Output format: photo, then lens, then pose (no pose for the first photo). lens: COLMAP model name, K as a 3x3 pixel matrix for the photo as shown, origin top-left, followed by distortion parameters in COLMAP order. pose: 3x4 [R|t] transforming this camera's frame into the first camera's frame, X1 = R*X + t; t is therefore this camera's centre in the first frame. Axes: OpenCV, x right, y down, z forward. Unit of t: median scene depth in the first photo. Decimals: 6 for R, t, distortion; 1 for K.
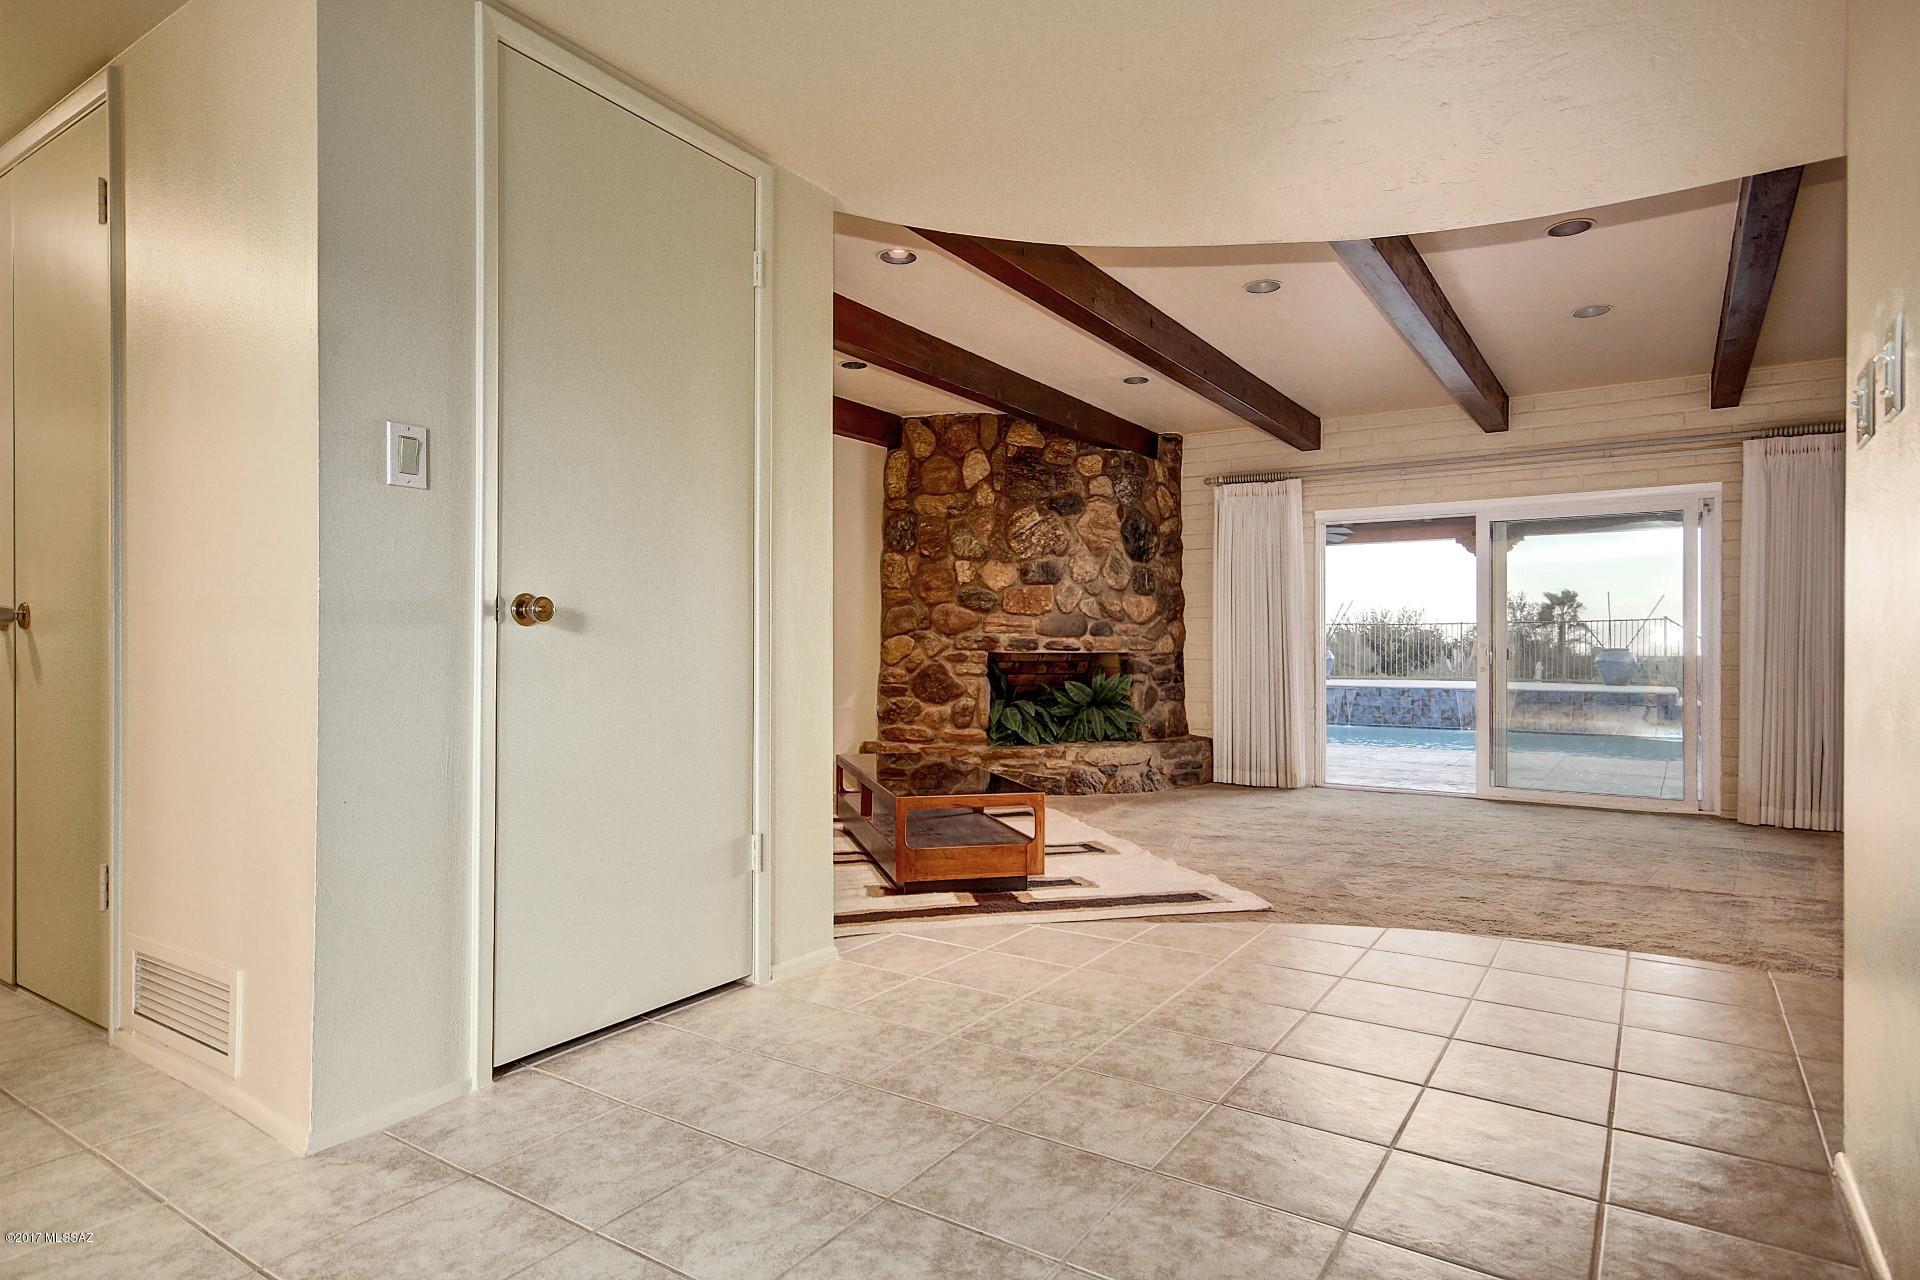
lens RADIAL K [[1039.1, 0, 969.2], [0, 1039.1, 644.0], [0, 0, 1]] dist [-0.002840, -0.000064]
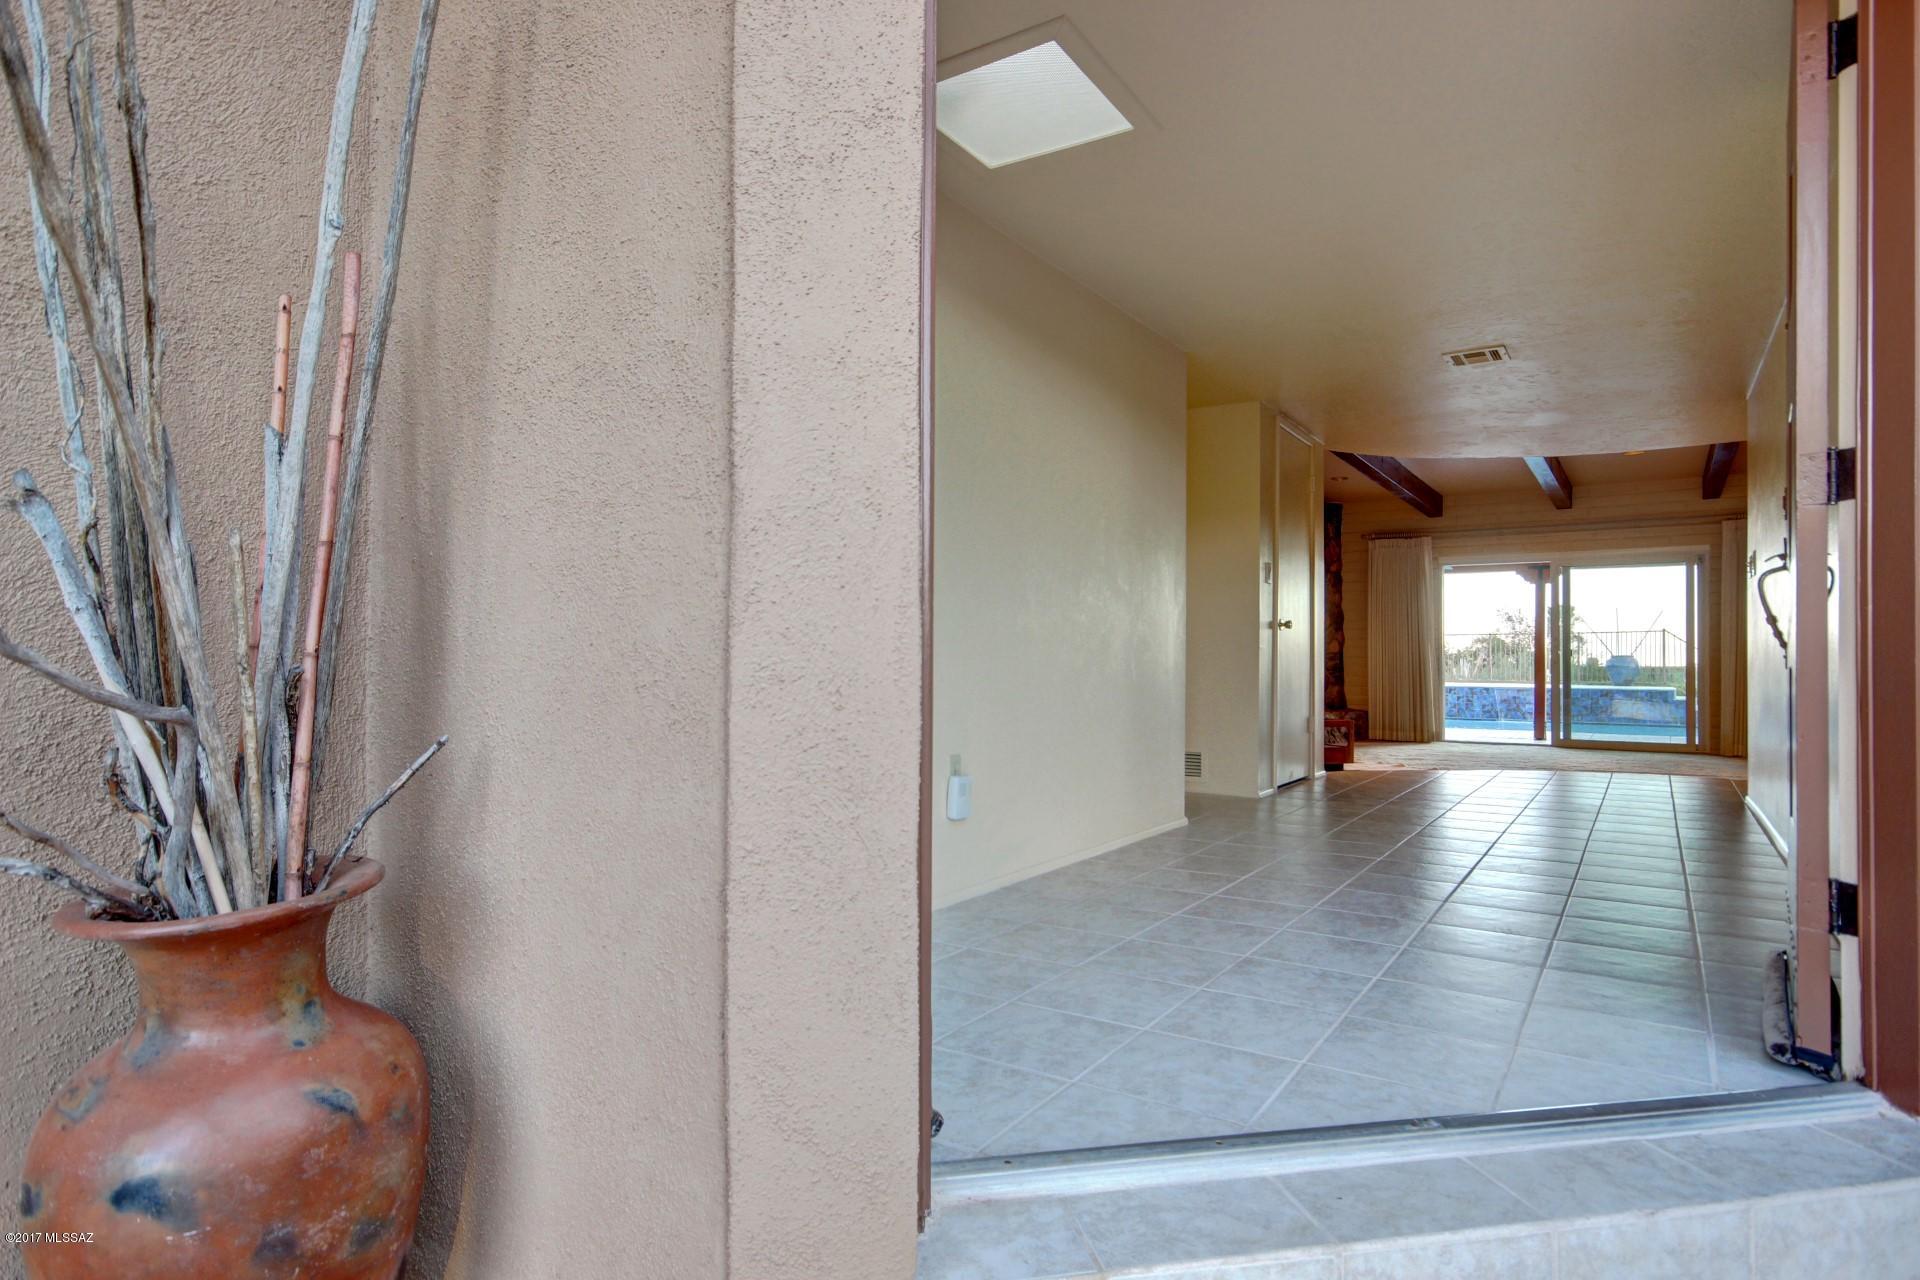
lens RADIAL K [[1039.1, 0, 960.7], [0, 1039.1, 646.7], [0, 0, 1]] dist [-0.002840, -0.000064]
pose [[0.999989, 0.001118, -0.004494, -0.352848], [-0.001146, 0.999979, -0.006344, 0.011272], [0.004487, 0.006349, 0.999970, -0.504240]]
